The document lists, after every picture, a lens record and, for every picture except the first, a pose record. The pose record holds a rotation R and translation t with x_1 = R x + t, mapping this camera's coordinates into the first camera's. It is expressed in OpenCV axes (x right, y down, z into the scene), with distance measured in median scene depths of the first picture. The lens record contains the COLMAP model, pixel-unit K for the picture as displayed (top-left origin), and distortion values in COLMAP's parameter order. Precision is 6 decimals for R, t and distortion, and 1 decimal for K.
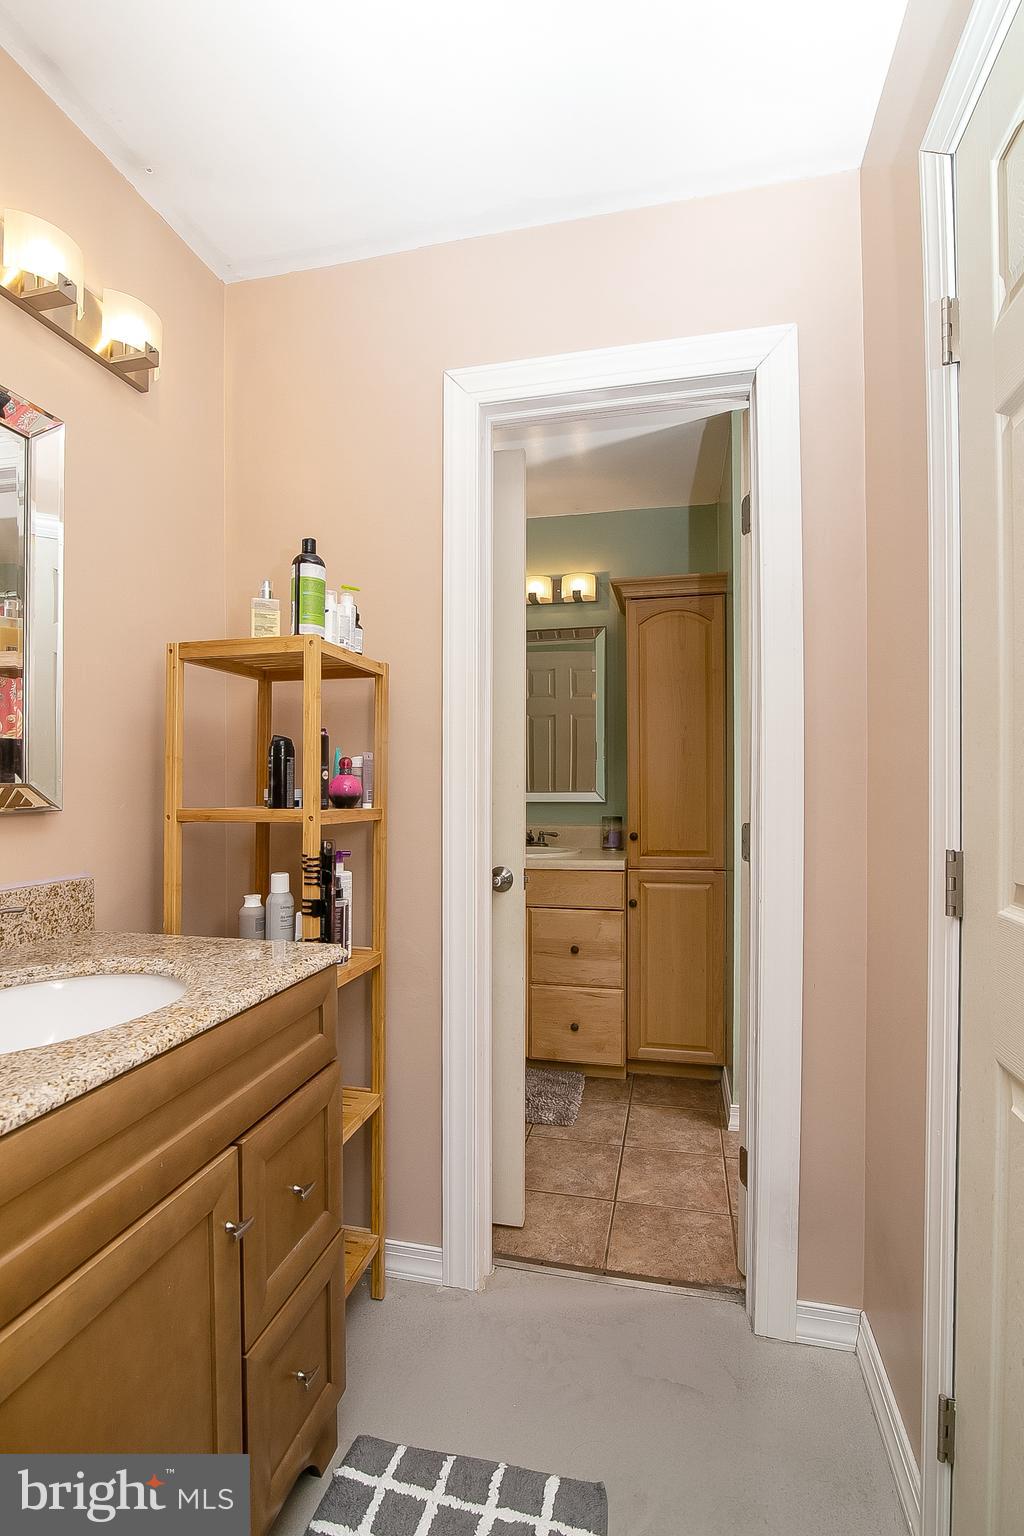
lens RADIAL K [[709.7, 0, 502.8], [0, 709.7, 773.7], [0, 0, 1]] dist [-0.019813, -0.000318]
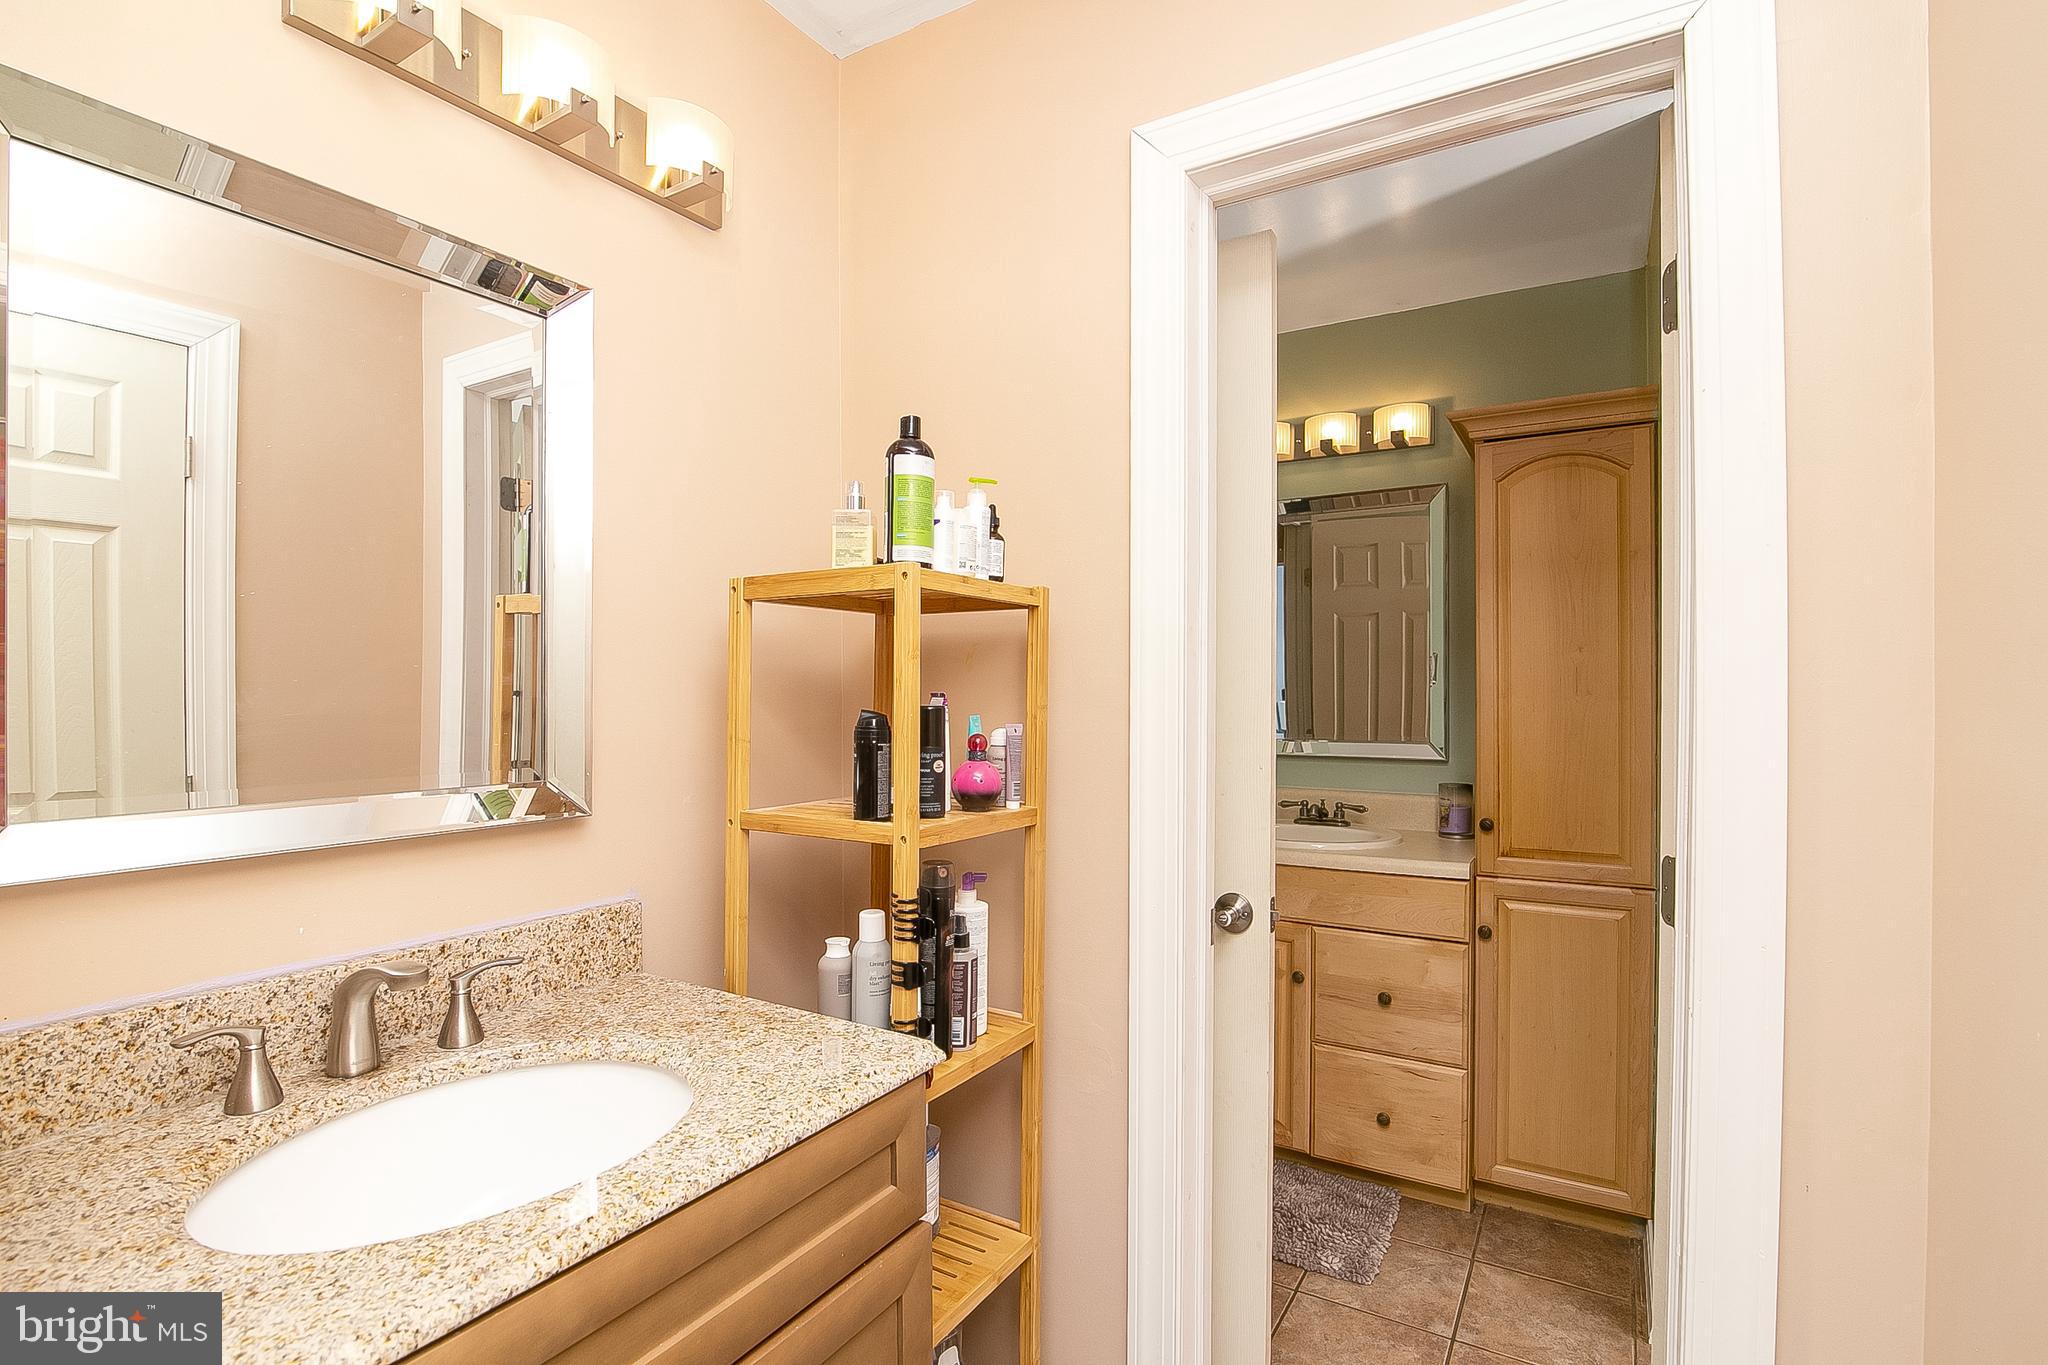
lens RADIAL K [[954.8, 0, 1024.0], [0, 954.8, 682.5], [0, 0, 1]] dist [-0.018601, 0.000200]
pose [[0.952470, -0.000472, -0.304631, 0.100141], [0.002543, 0.999976, 0.006401, -0.081592], [0.304621, -0.006871, 0.952449, 0.161556]]
